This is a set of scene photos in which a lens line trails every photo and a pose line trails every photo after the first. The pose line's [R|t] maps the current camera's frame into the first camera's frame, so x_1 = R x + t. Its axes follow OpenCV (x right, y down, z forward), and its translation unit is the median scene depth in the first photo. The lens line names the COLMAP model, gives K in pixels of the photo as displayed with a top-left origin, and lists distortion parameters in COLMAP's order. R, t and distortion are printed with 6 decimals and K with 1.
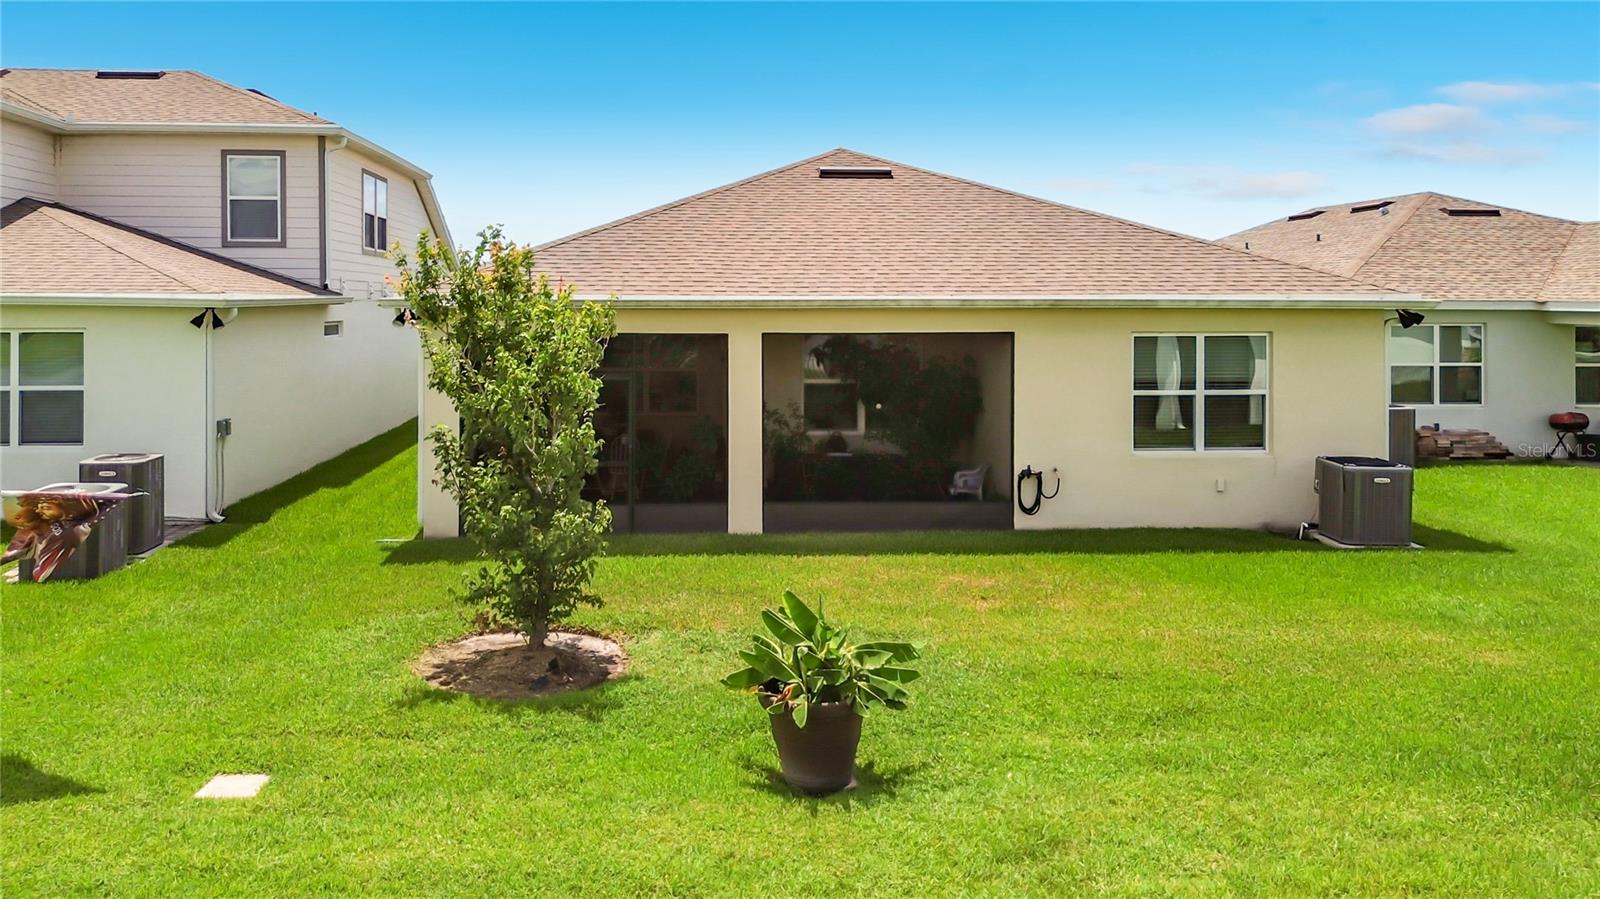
lens RADIAL K [[1215.0, 0, 800.8], [0, 1215.0, 400.8], [0, 0, 1]] dist [0.008224, -0.005480]
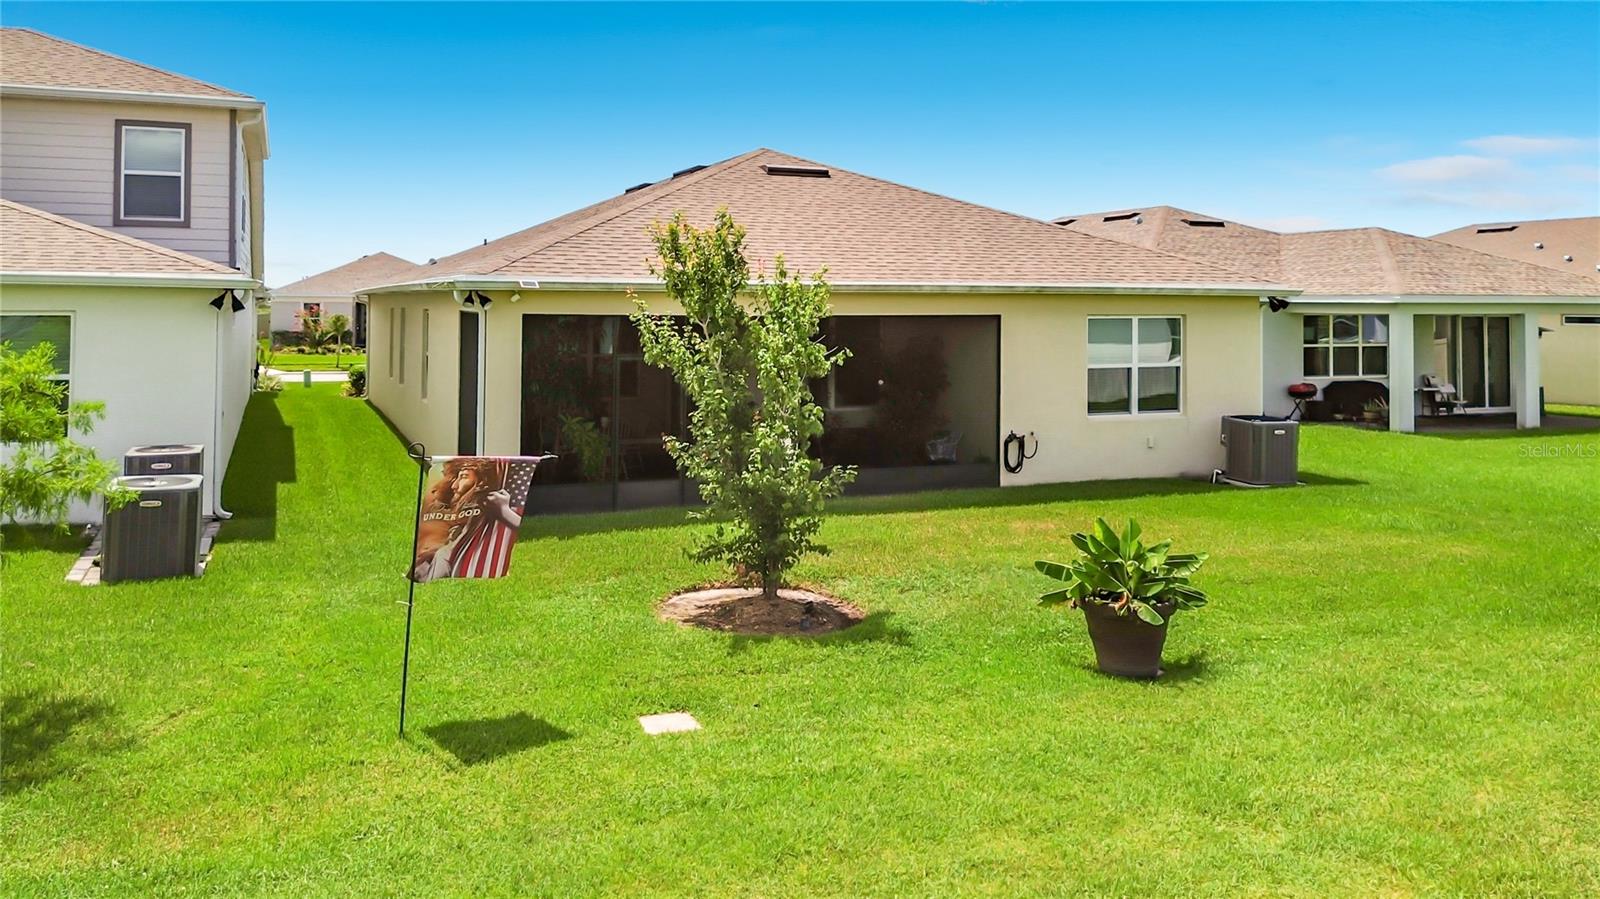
lens RADIAL K [[1222.3, 0, 791.6], [0, 1222.3, 392.9], [0, 0, 1]] dist [0.010778, -0.058131]
pose [[0.944463, -0.019753, 0.328024, -0.389348], [0.022333, 0.999742, -0.004100, 0.017456], [-0.327858, 0.011198, 0.944661, -0.032107]]
